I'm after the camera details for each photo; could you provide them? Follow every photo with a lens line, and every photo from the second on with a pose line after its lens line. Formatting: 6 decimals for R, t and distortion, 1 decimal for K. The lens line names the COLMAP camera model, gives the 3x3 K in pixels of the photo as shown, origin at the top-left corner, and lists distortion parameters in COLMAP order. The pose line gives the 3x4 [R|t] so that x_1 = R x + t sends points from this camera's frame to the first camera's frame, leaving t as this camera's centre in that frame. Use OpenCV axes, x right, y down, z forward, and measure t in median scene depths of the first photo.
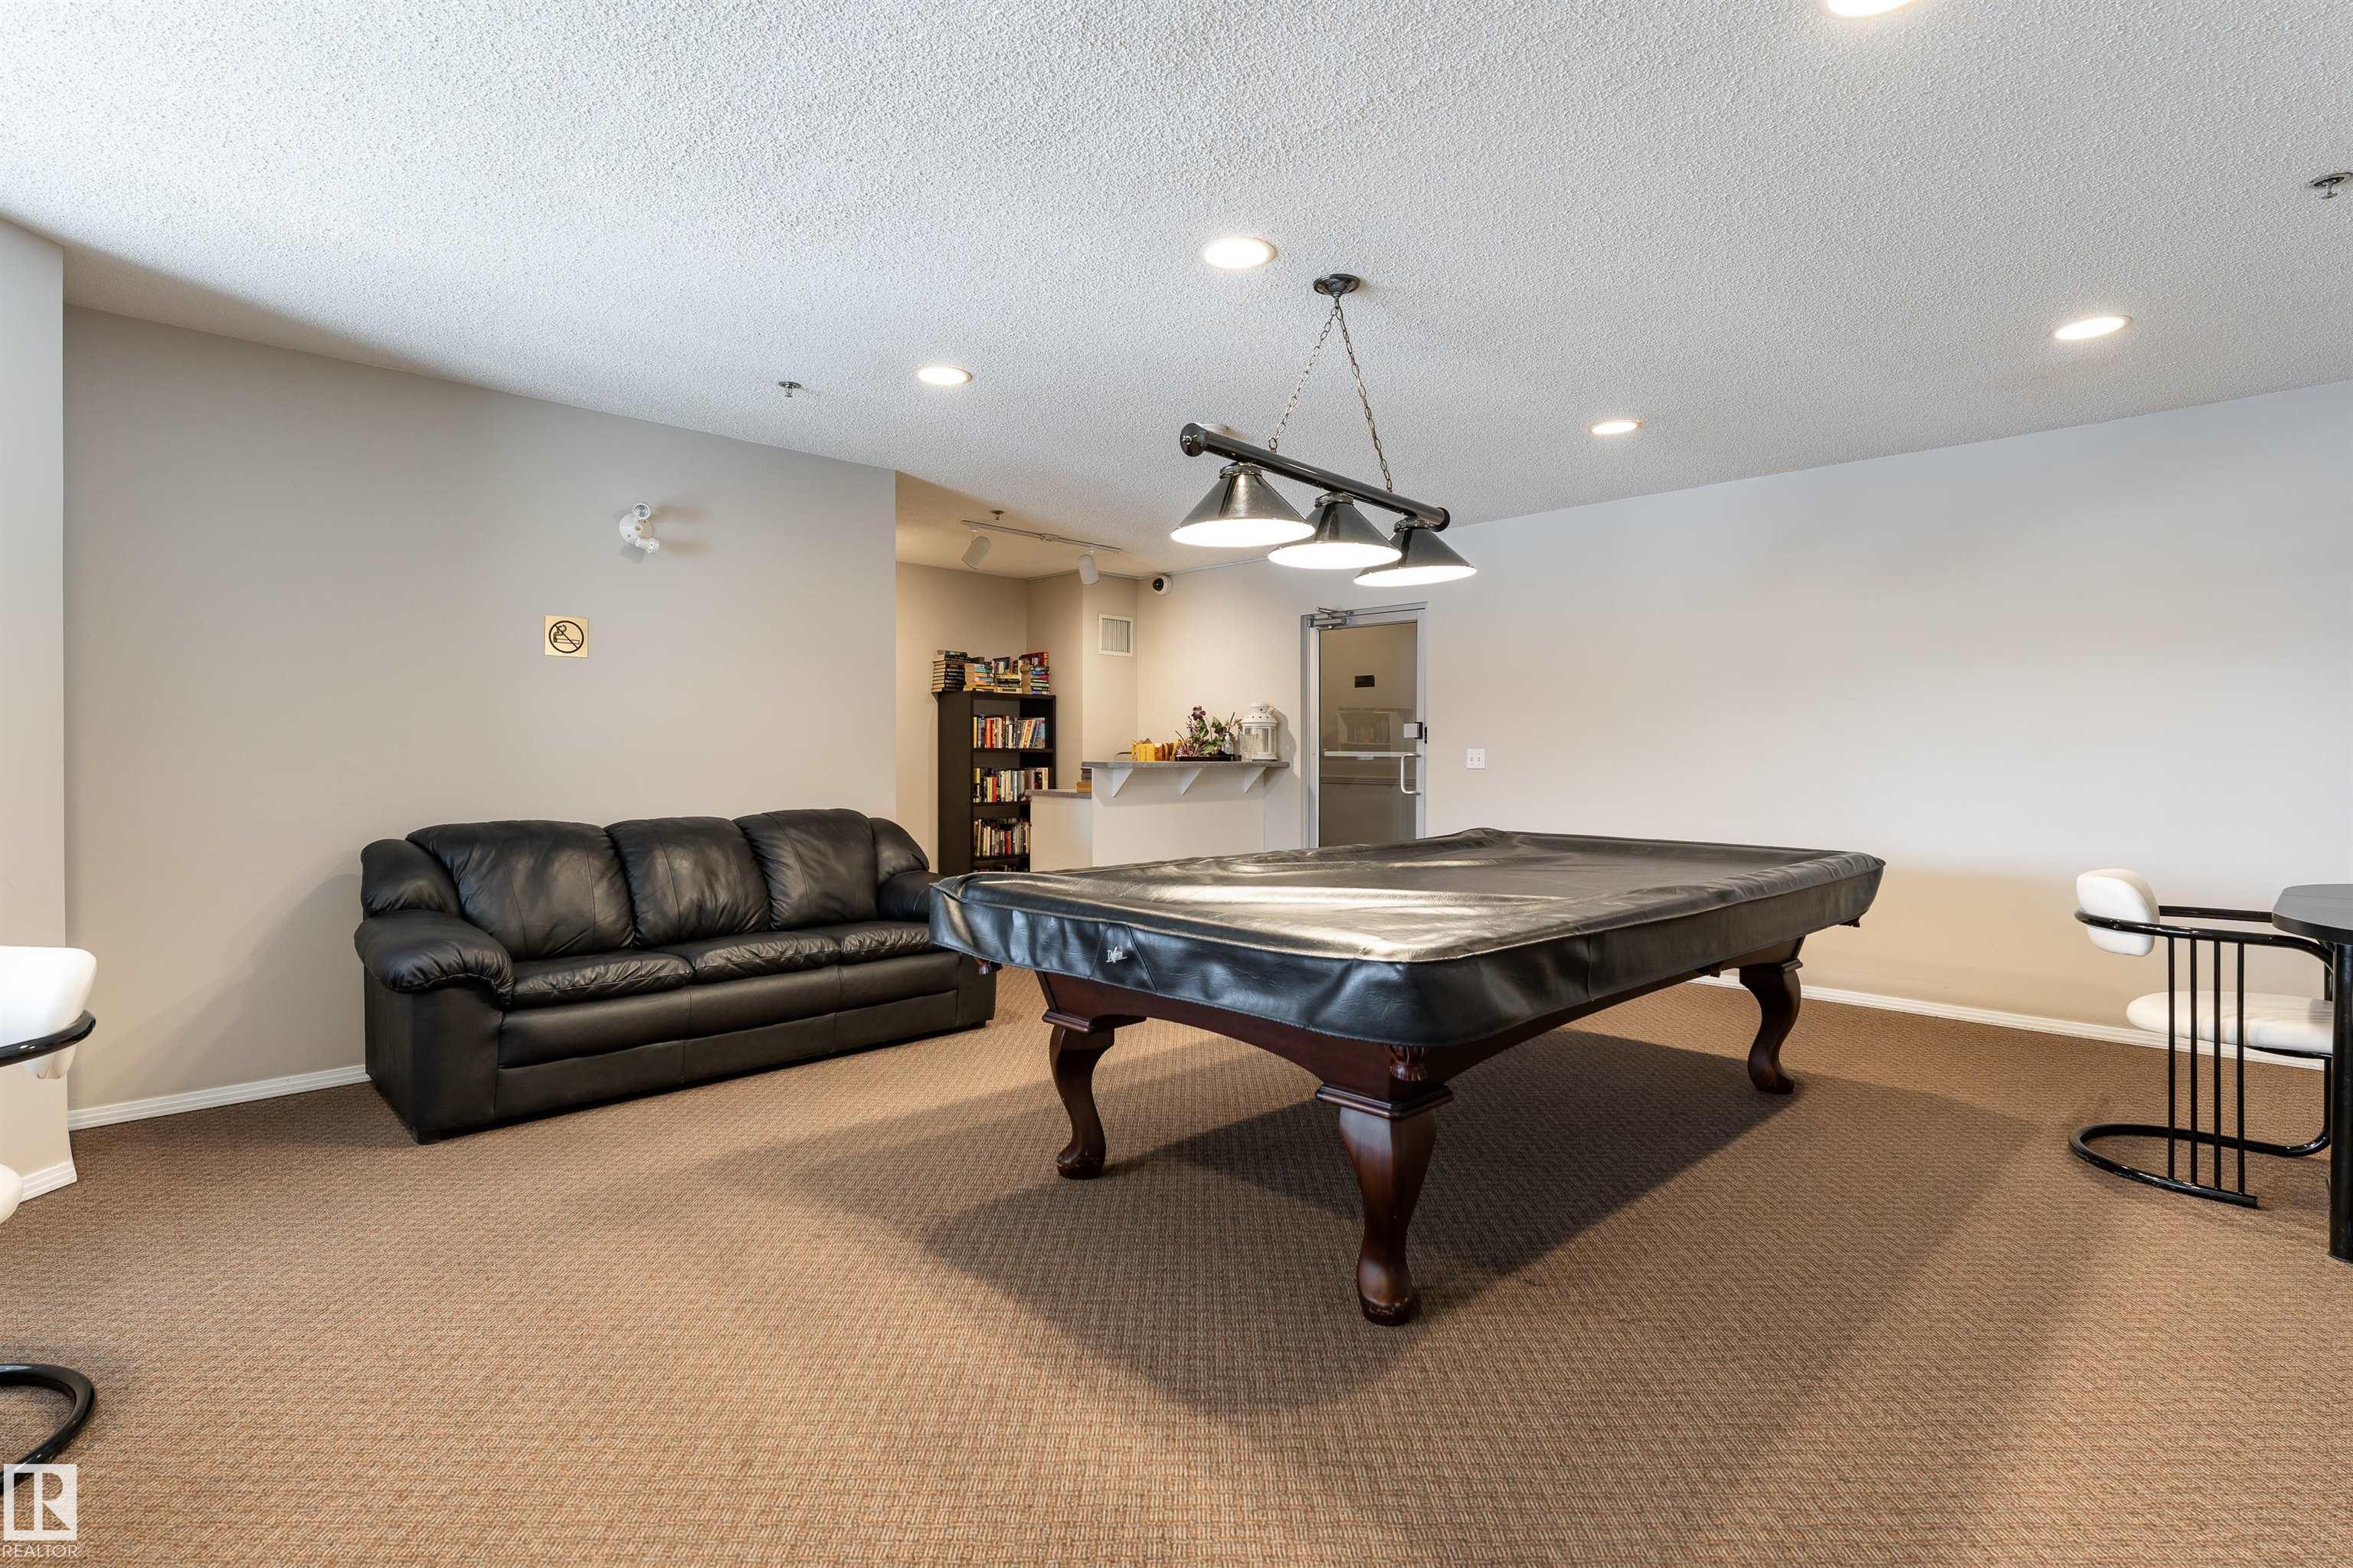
lens RADIAL K [[1121.2, 0, 1176.9], [0, 1121.2, 756.8], [0, 0, 1]] dist [-0.000097, -0.000033]
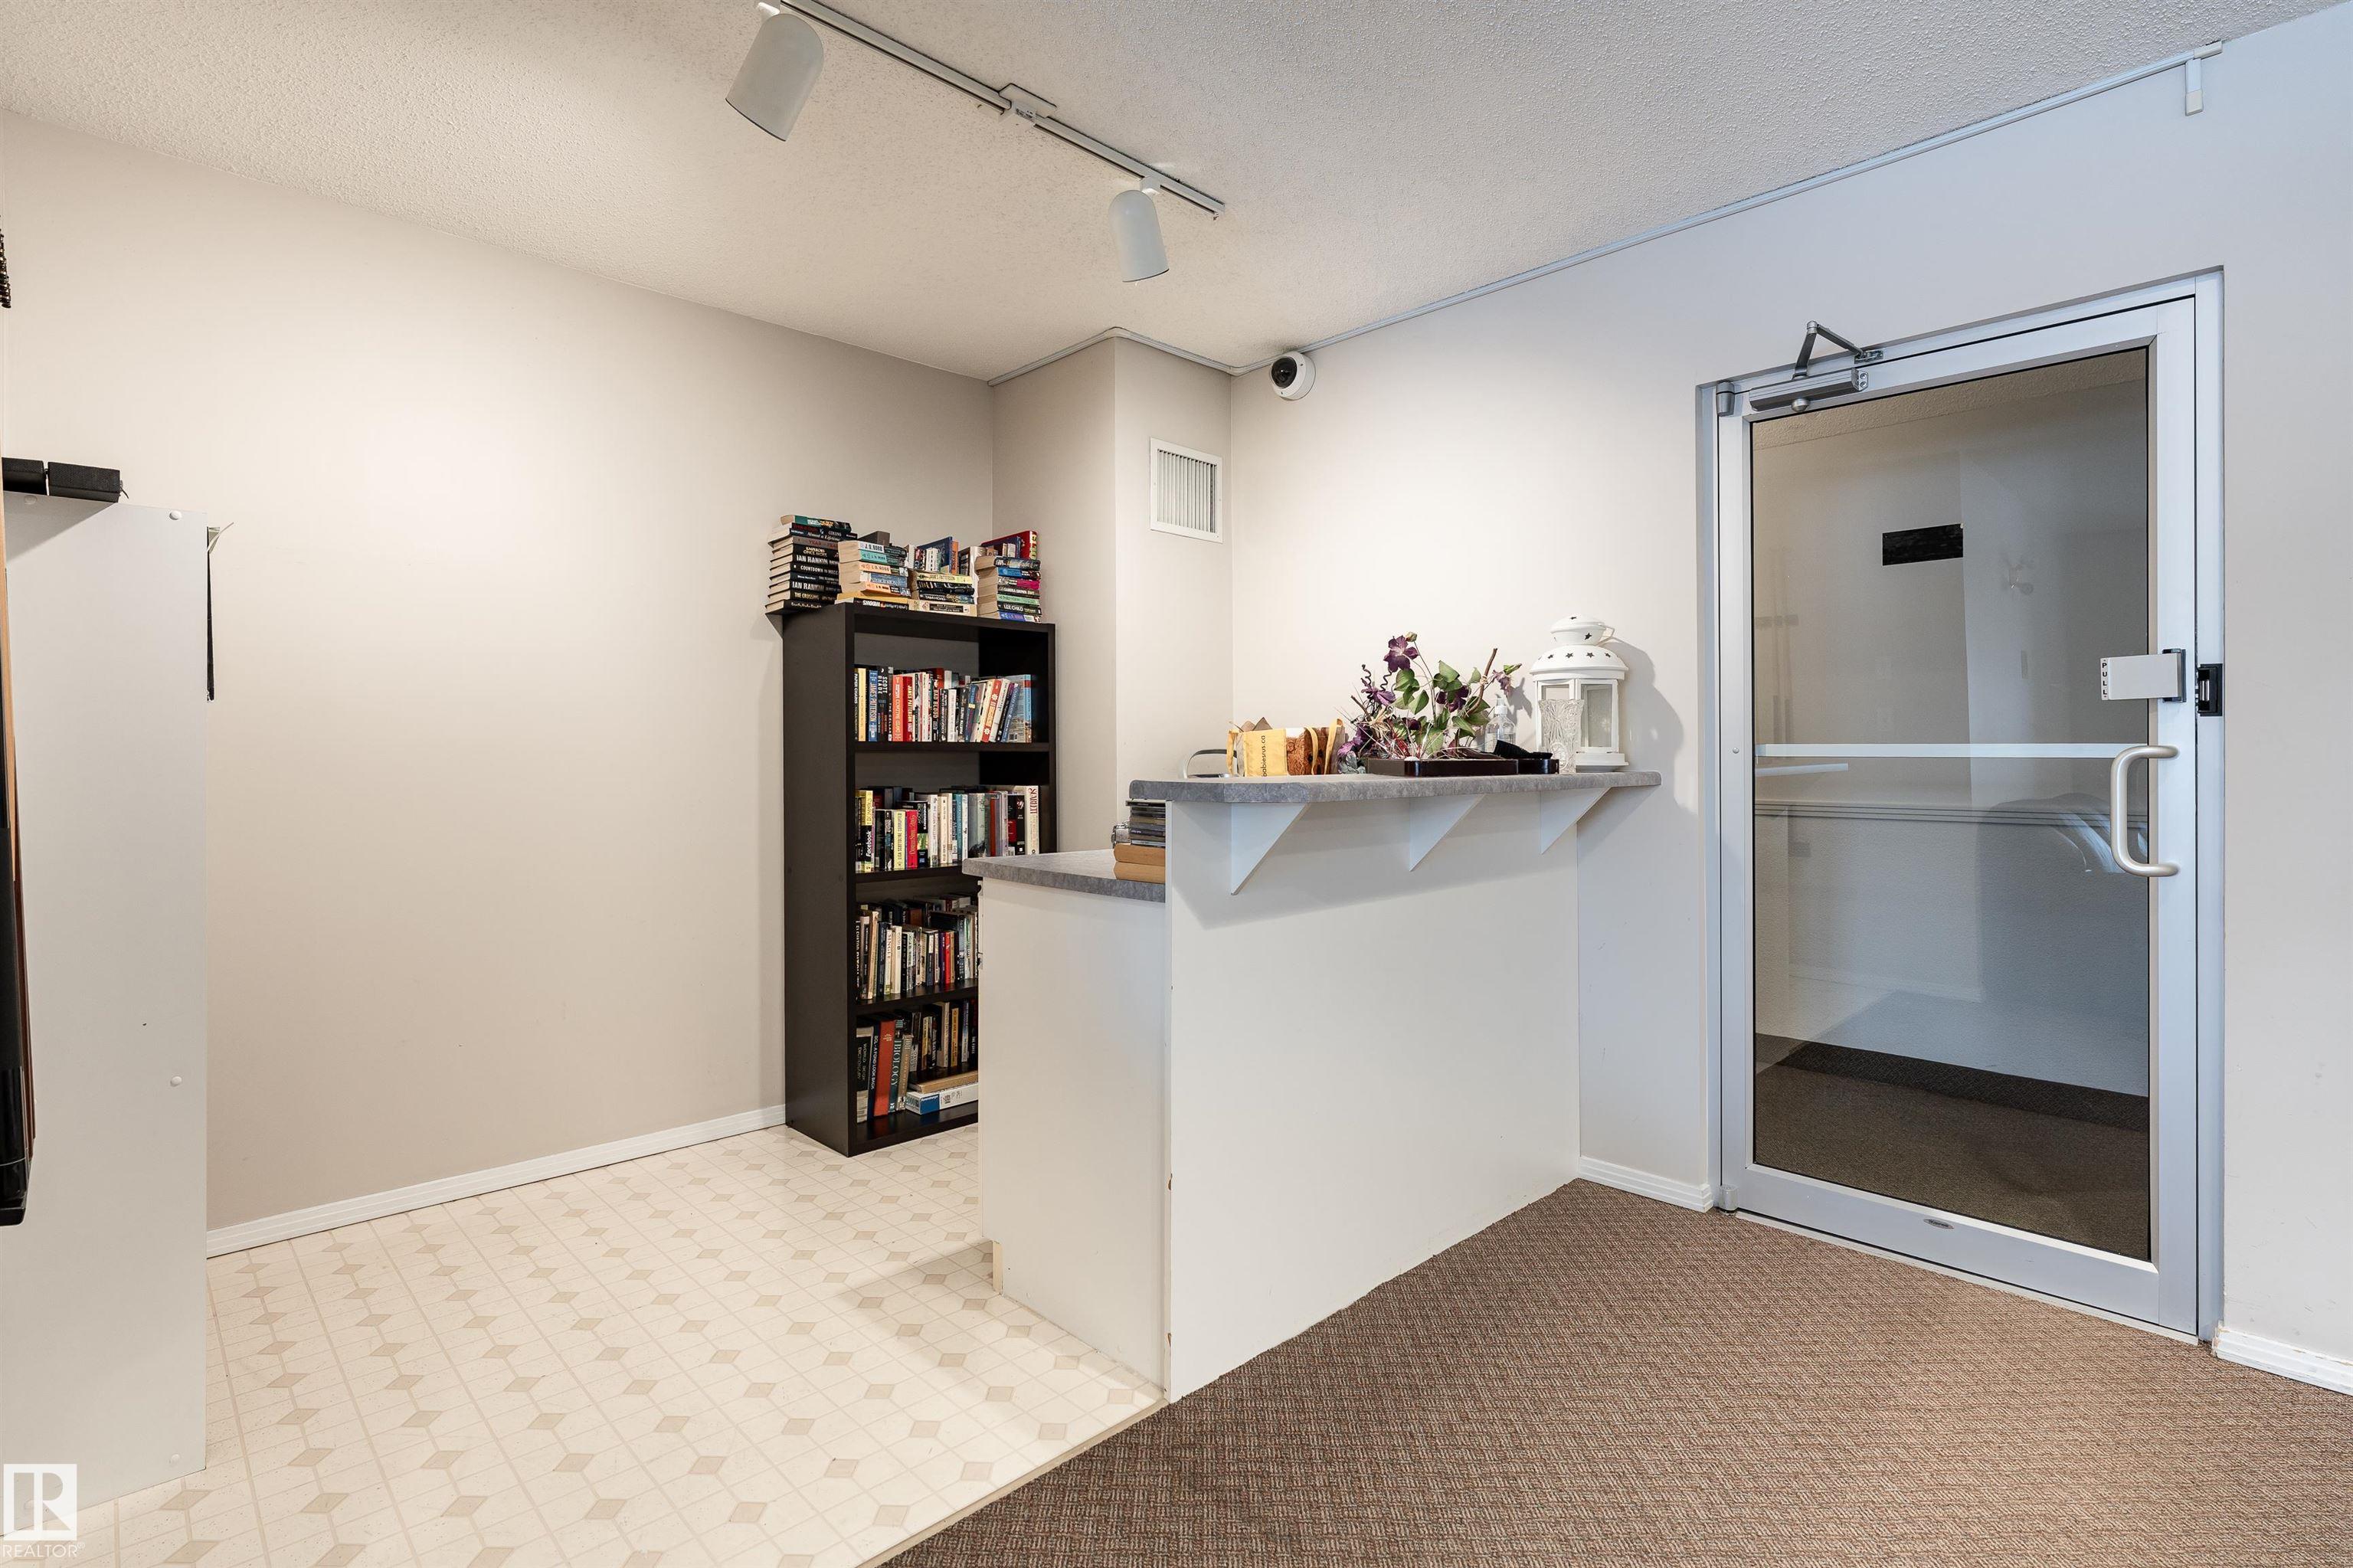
lens RADIAL K [[1121.2, 0, 1176.9], [0, 1121.2, 756.8], [0, 0, 1]] dist [-0.000097, -0.000033]
pose [[0.999964, -0.005179, -0.006665, -0.058355], [0.005191, 0.999985, 0.001785, -0.002301], [0.006656, -0.001819, 0.999976, 0.570757]]
